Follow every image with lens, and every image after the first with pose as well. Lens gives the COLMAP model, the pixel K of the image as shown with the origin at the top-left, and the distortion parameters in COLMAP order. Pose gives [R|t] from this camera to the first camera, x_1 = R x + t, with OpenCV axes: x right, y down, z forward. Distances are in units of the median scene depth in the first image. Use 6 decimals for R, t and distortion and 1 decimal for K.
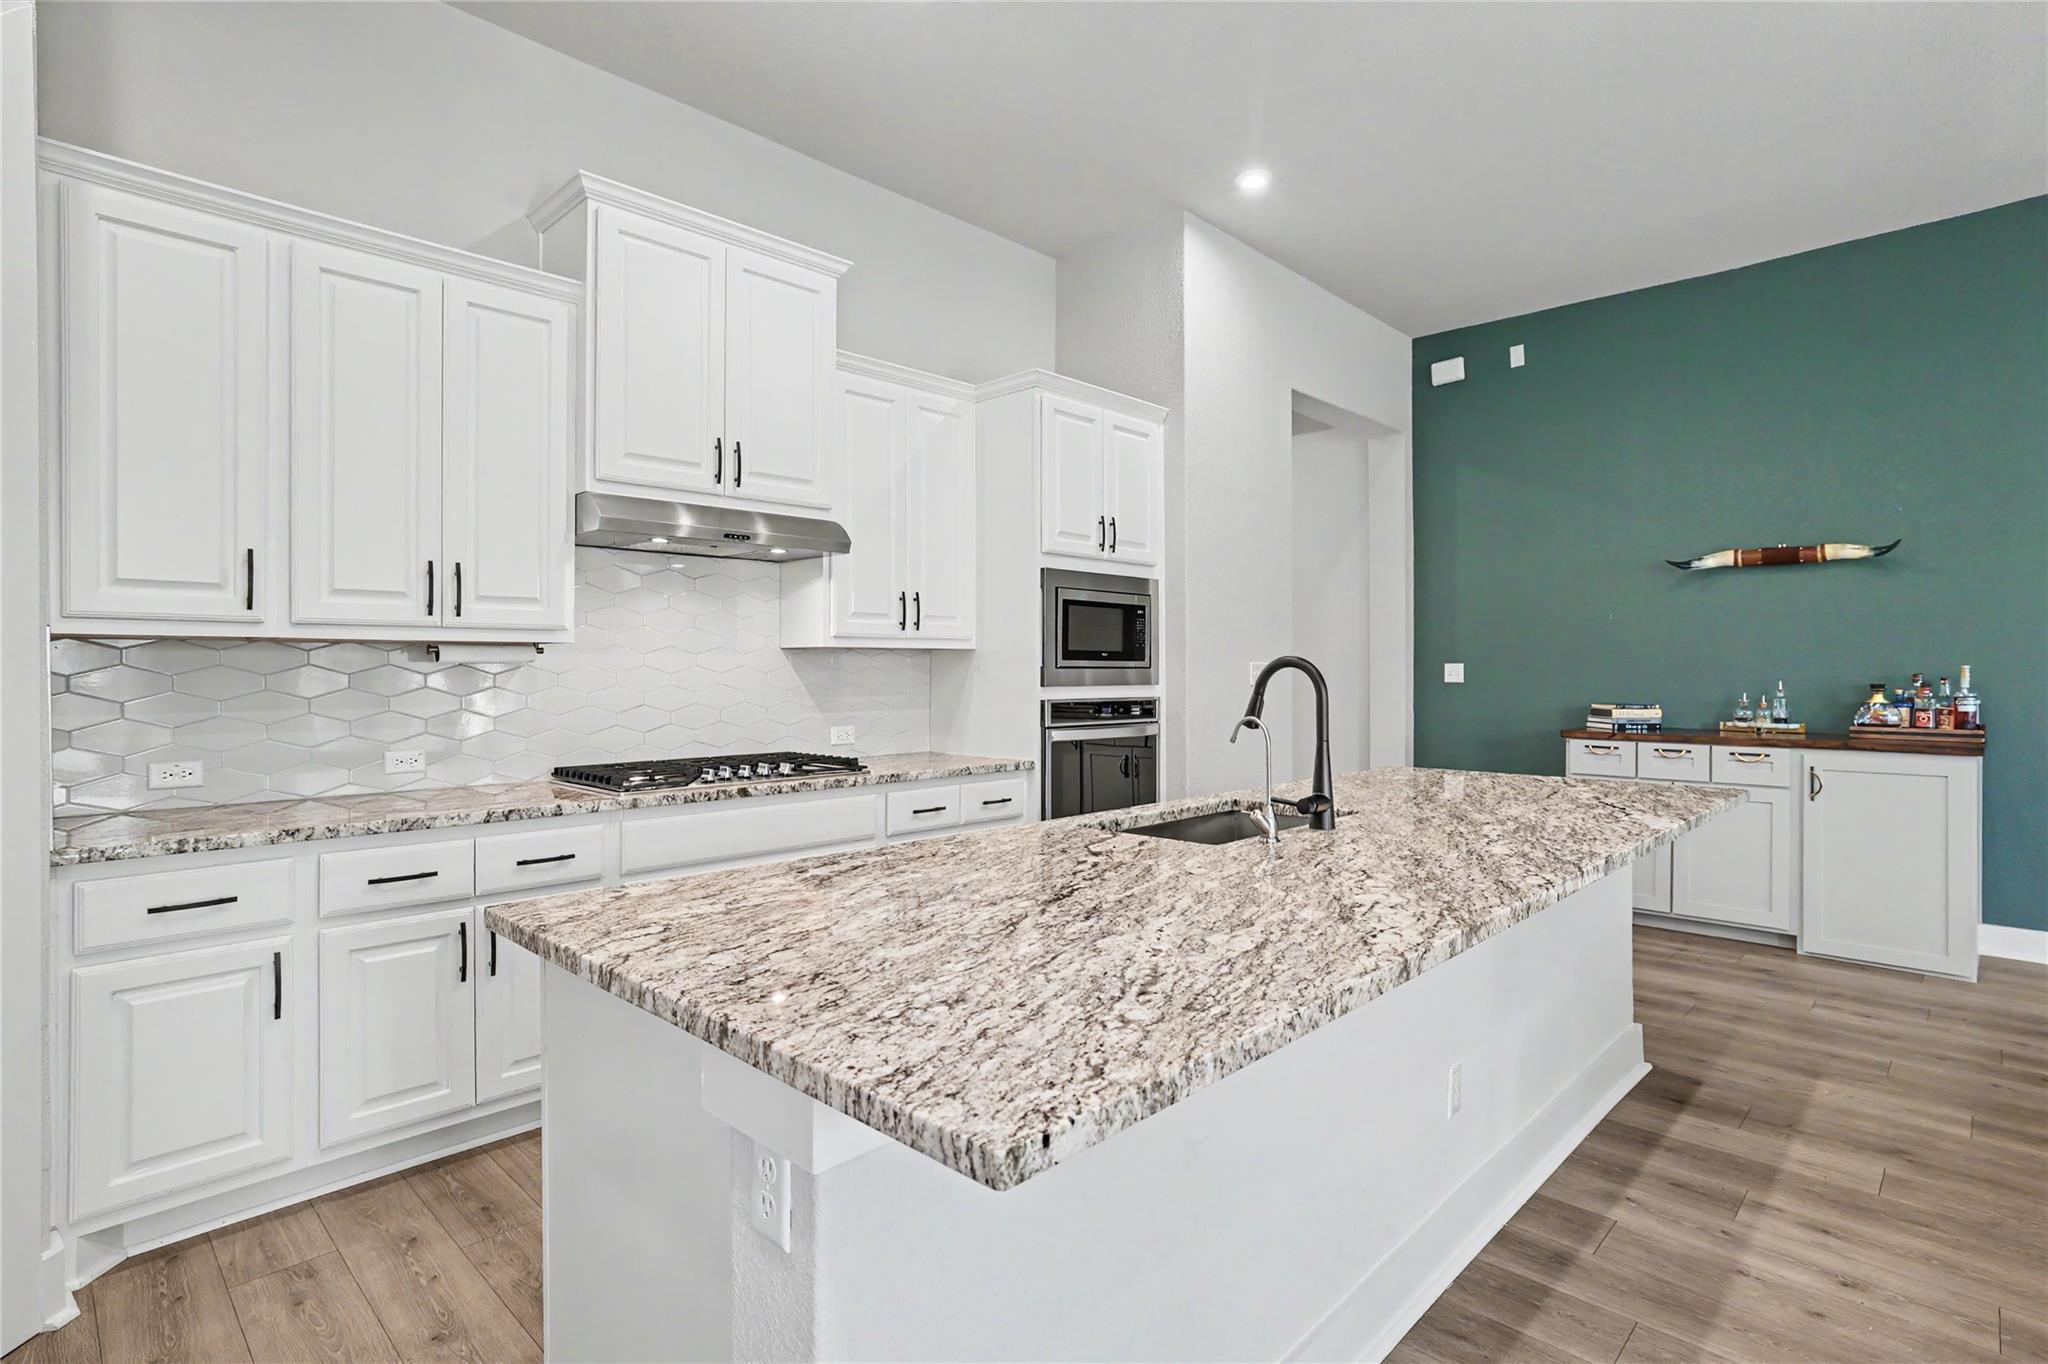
lens RADIAL K [[1021.2, 0, 1022.1], [0, 1021.2, 669.2], [0, 0, 1]] dist [-0.018093, 0.000287]
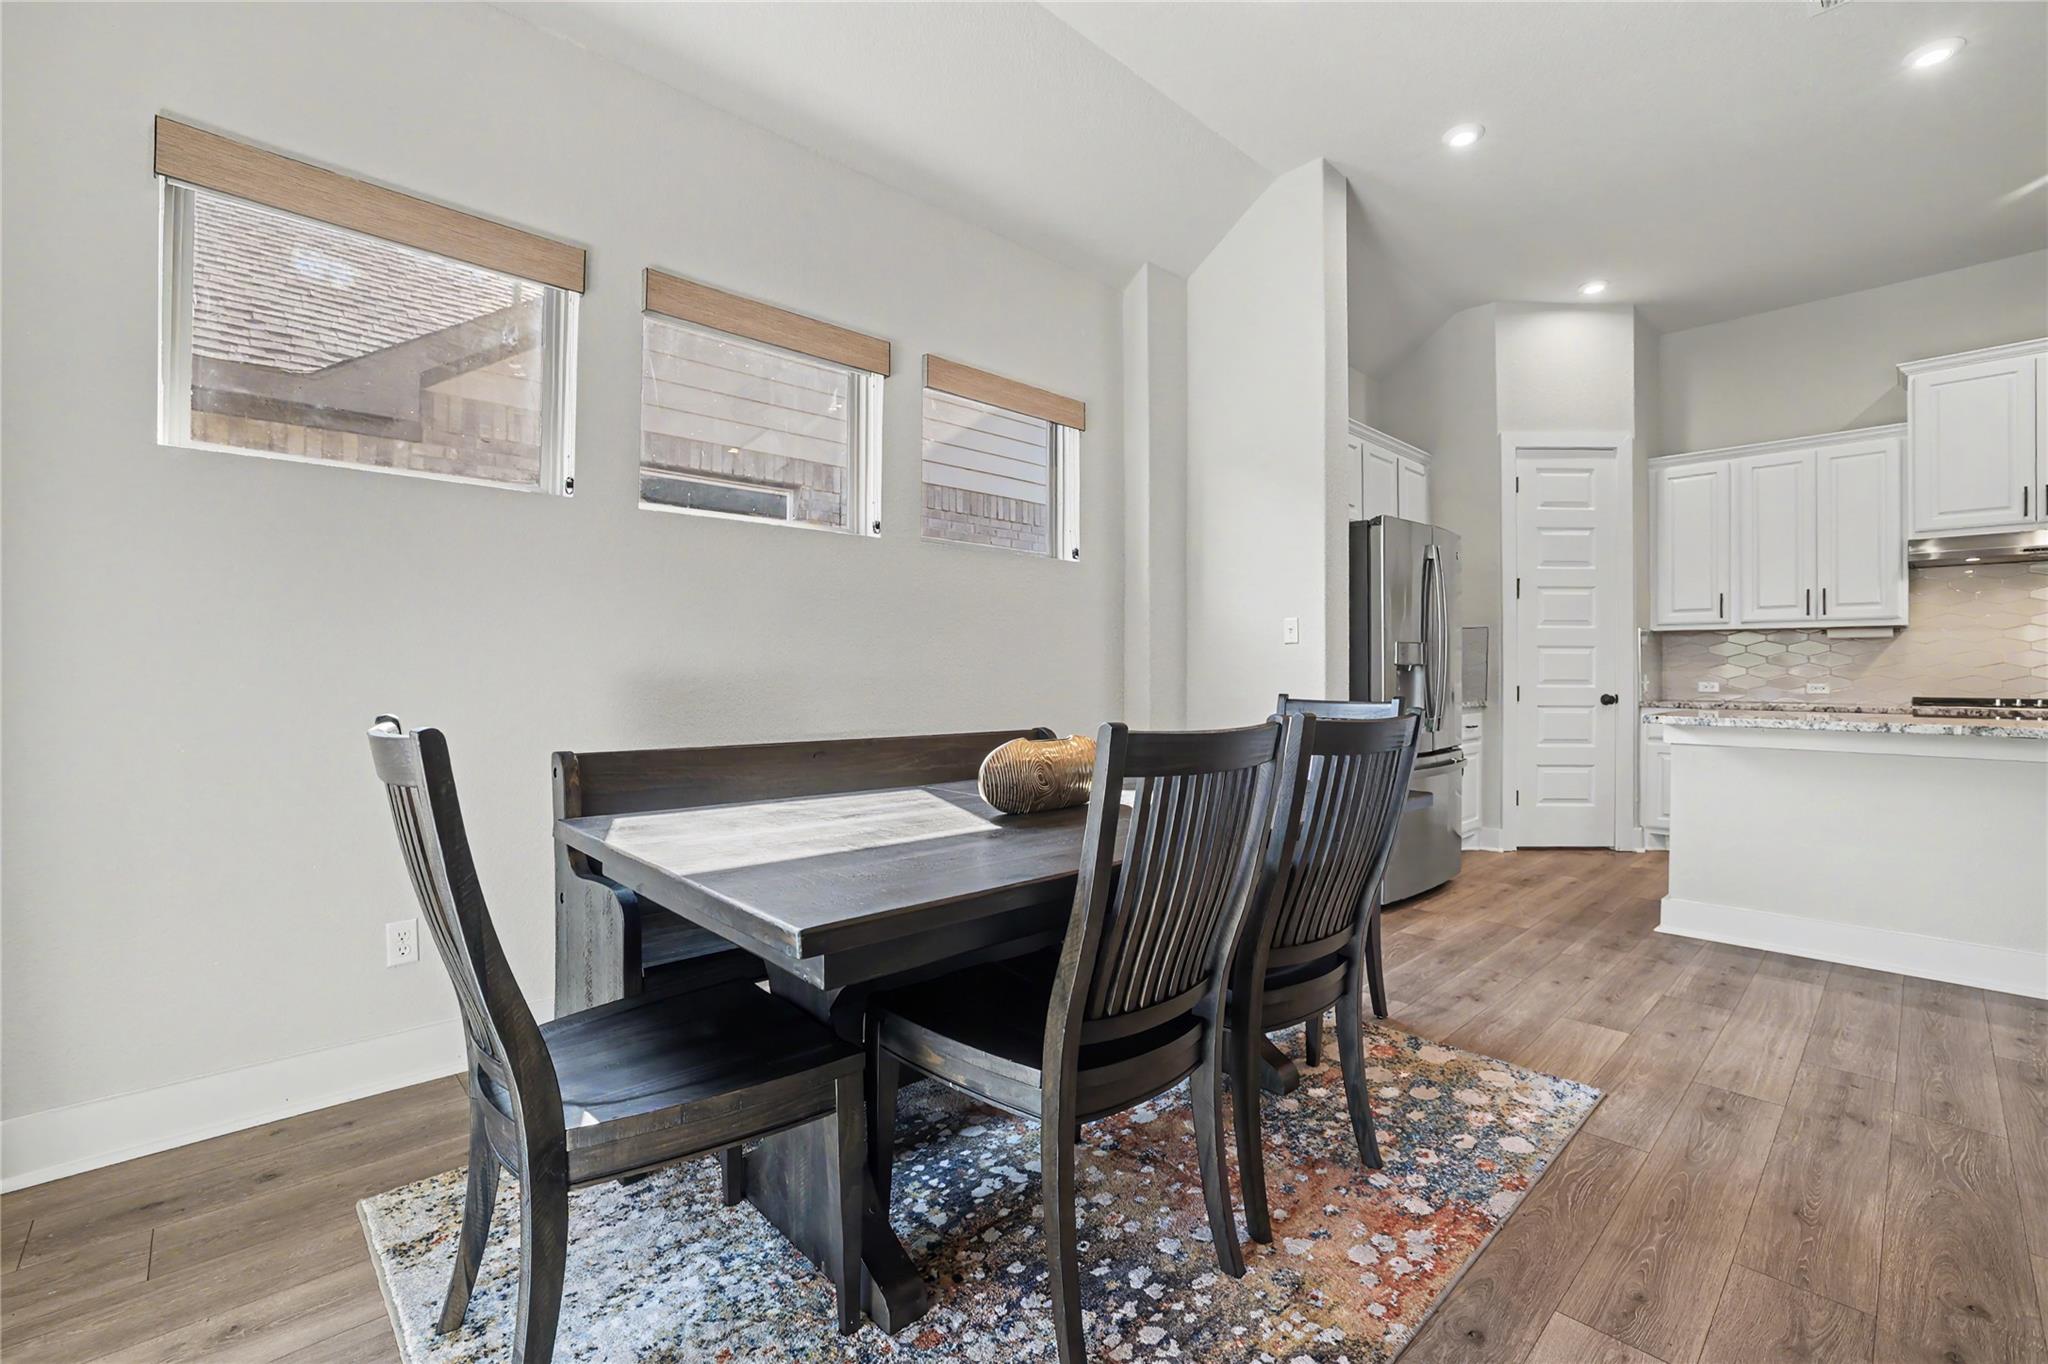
lens RADIAL K [[881.8, 0, 1027.9], [0, 881.8, 669.0], [0, 0, 1]] dist [-0.016100, 0.000694]
pose [[-0.033341, -0.001377, -0.999443, 0.793961], [-0.005069, 0.999986, -0.001209, 0.042920], [0.999431, 0.005026, -0.033348, -0.341762]]
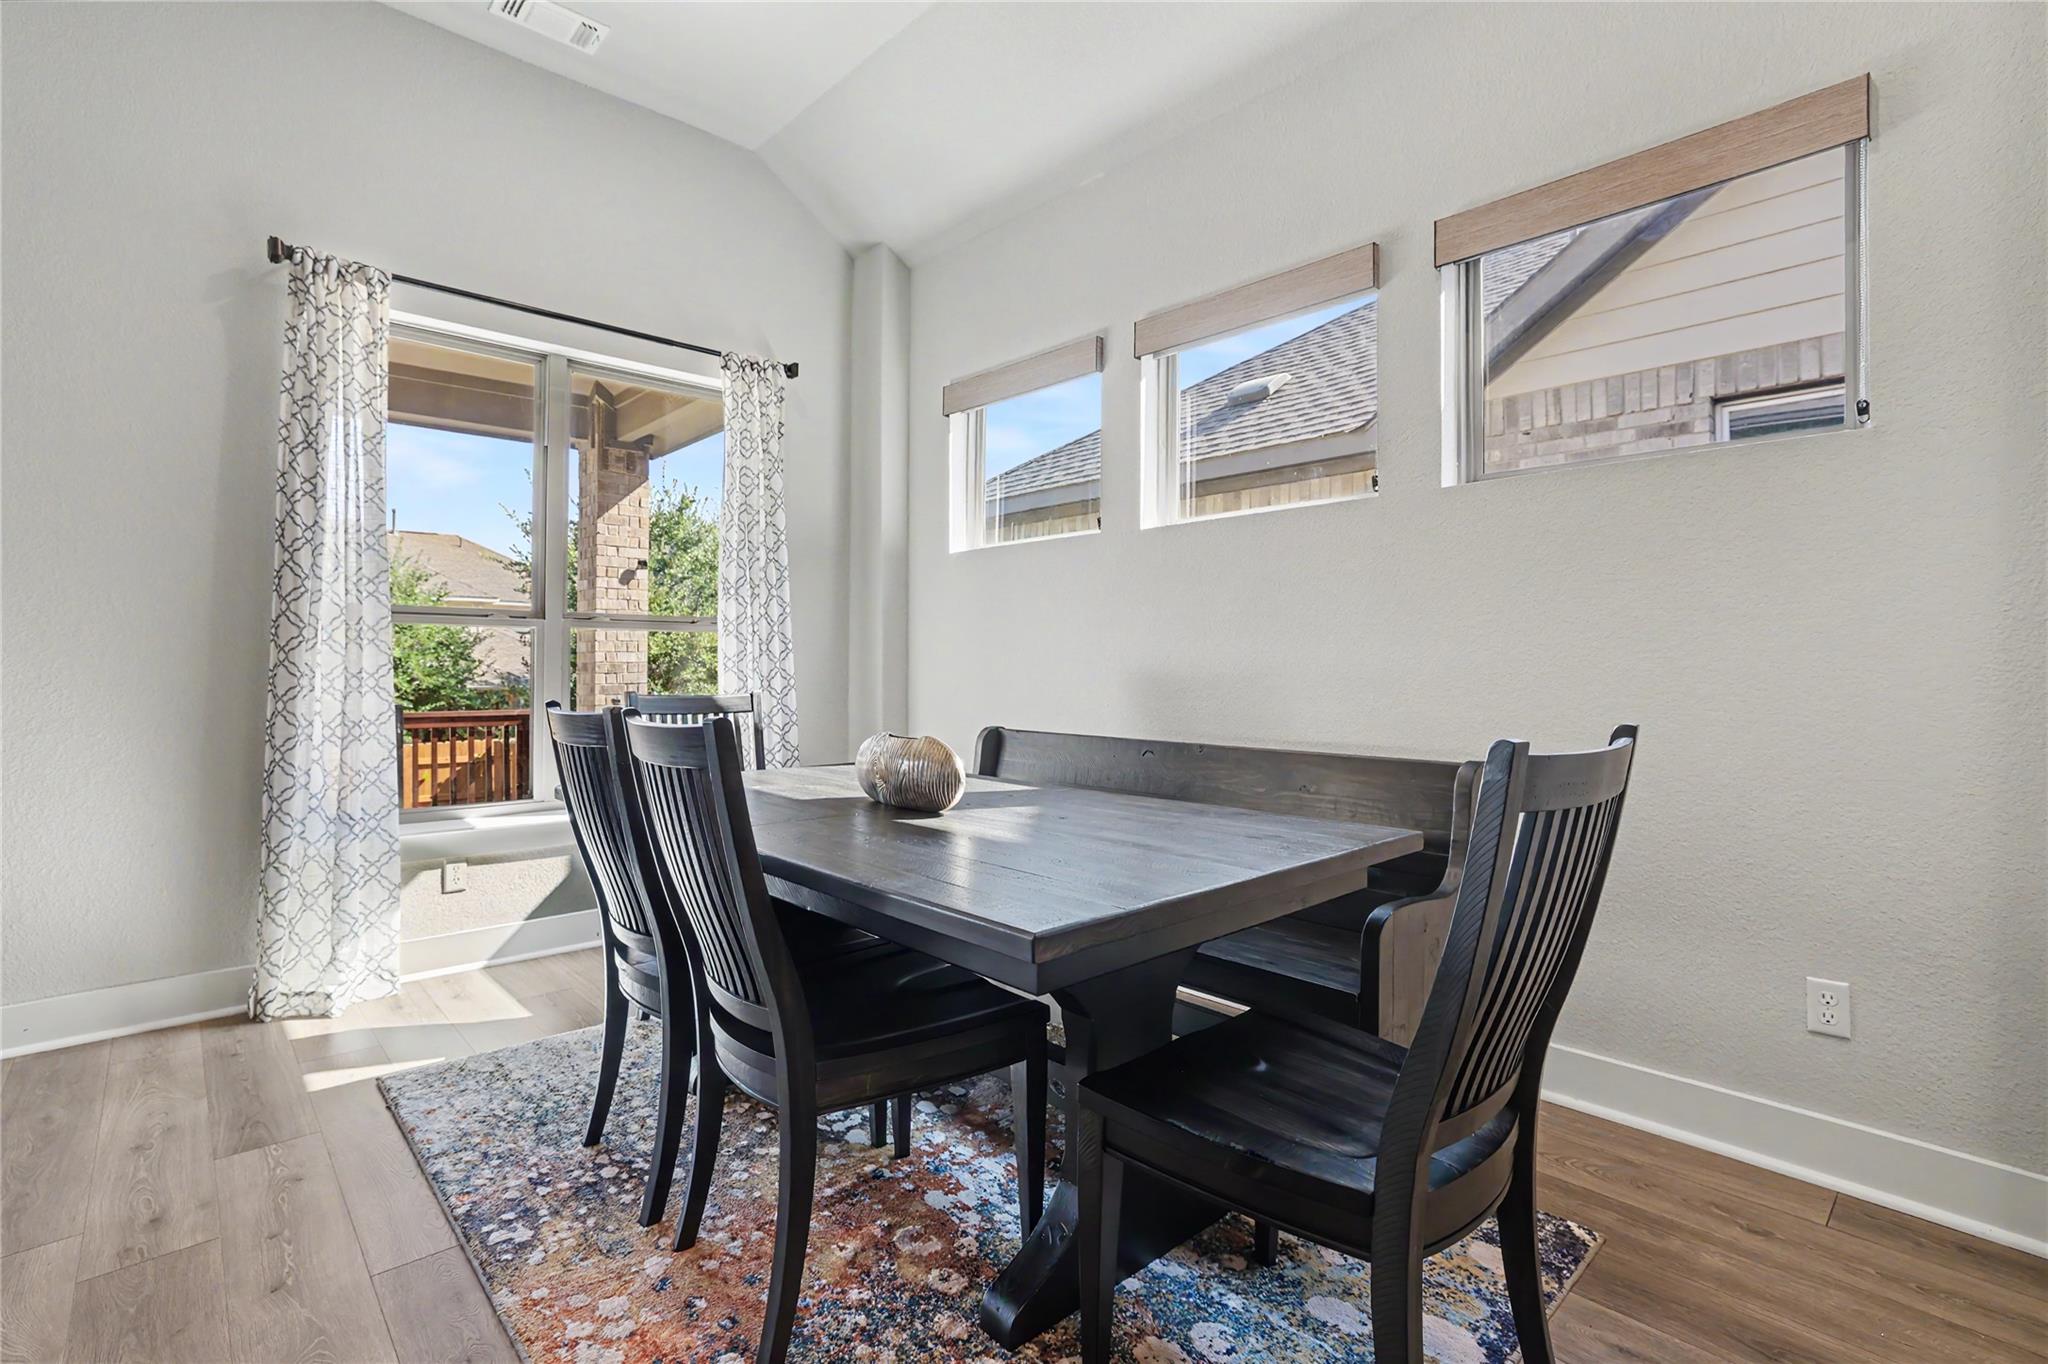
lens RADIAL K [[921.7, 0, 1007.2], [0, 921.7, 666.9], [0, 0, 1]] dist [-0.065367, 0.027594]
pose [[-0.999063, 0.001952, 0.043235, 0.269716], [0.001916, 0.999998, -0.000866, 0.044290], [-0.043237, -0.000783, -0.999065, 0.110367]]
